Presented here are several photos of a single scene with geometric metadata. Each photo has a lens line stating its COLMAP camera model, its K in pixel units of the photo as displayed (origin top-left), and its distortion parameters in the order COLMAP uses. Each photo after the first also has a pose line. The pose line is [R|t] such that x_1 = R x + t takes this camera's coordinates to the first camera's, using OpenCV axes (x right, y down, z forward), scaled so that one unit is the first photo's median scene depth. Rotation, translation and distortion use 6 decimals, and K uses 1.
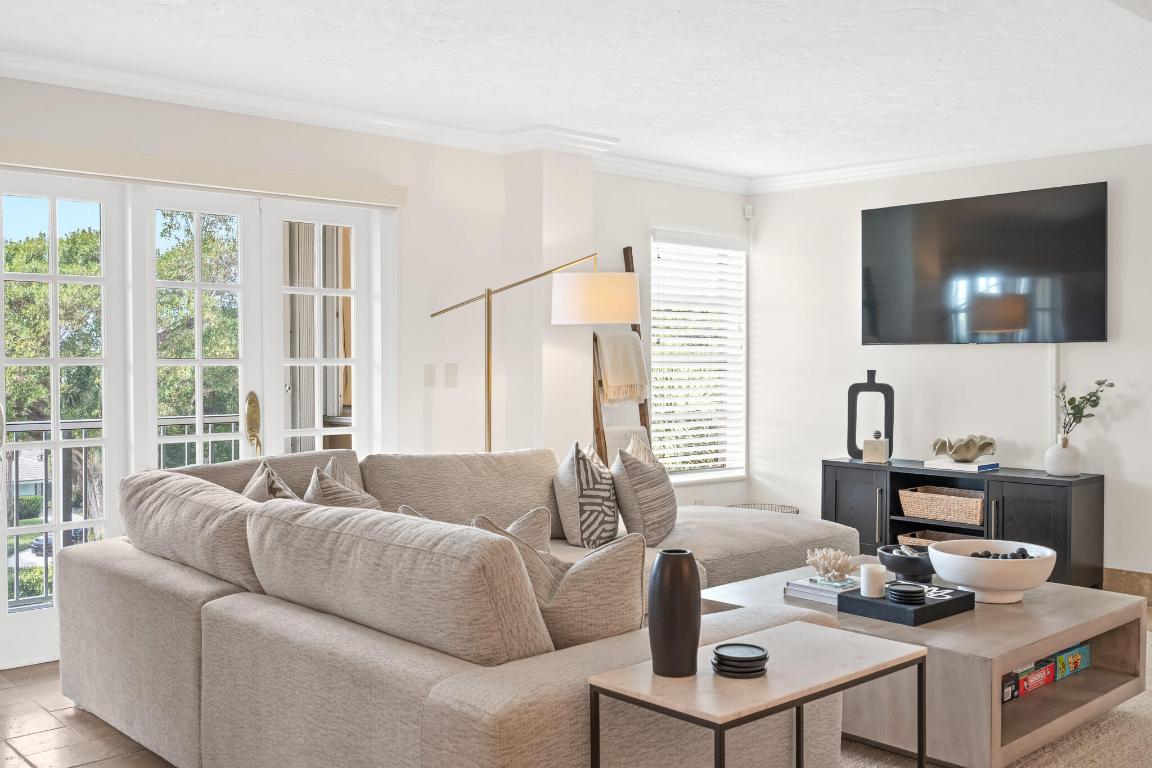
lens RADIAL K [[1121.8, 0, 578.1], [0, 1121.8, 383.2], [0, 0, 1]] dist [0.008619, 0.000000]
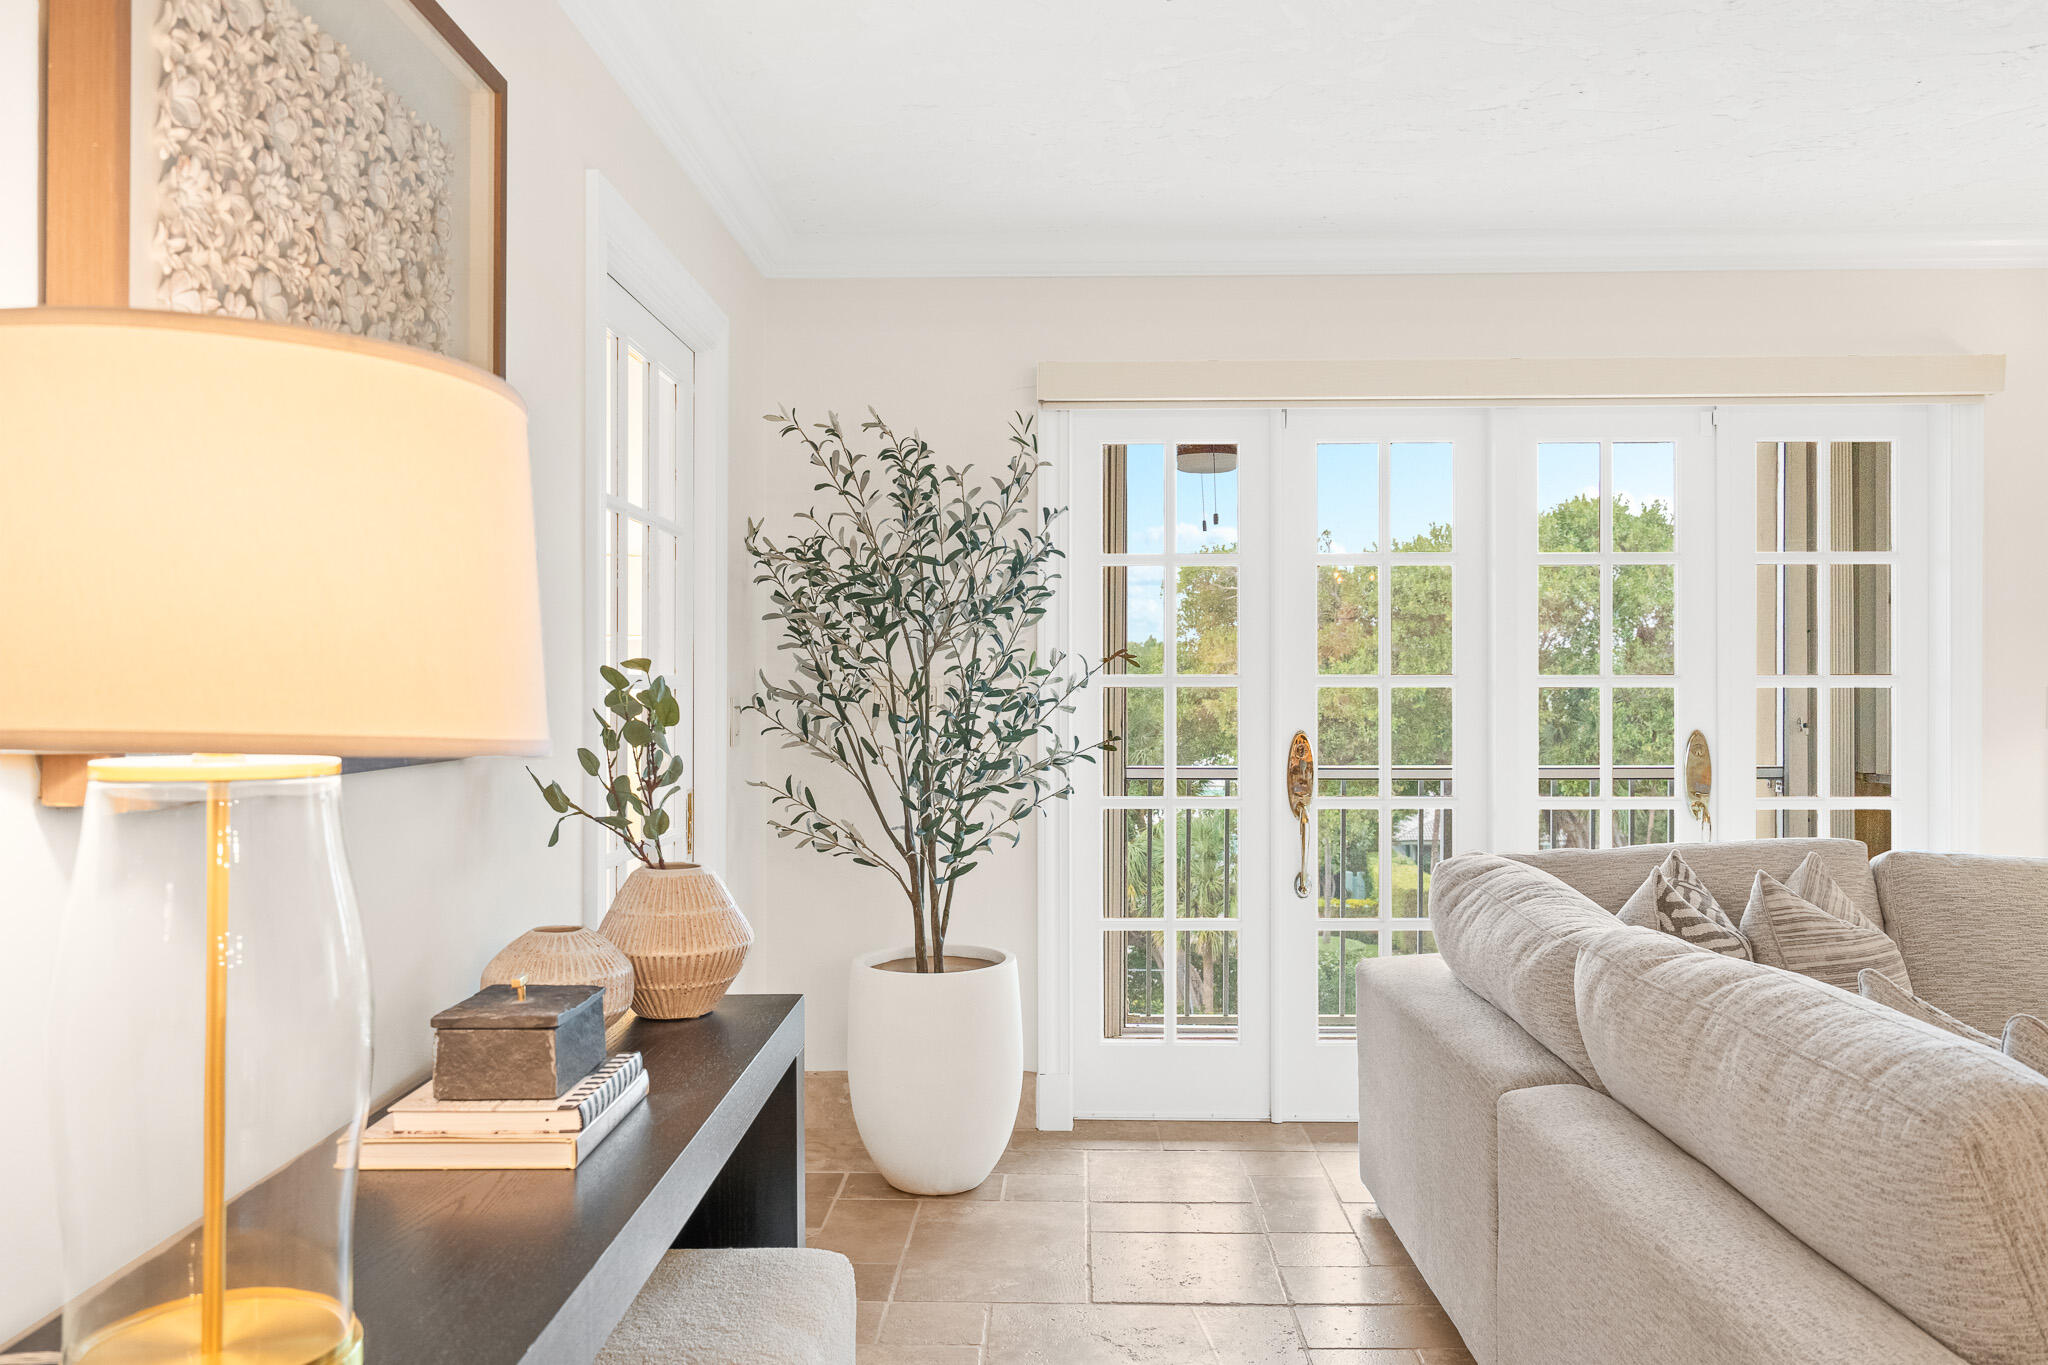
lens RADIAL K [[1593.2, 0, 1021.2], [0, 1593.2, 681.2], [0, 0, 1]] dist [0.020475, -0.014570]
pose [[0.724339, 0.000219, -0.689444, 0.036793], [-0.013174, 0.999822, -0.013524, -0.002519], [0.689319, 0.018879, 0.724212, 0.132275]]
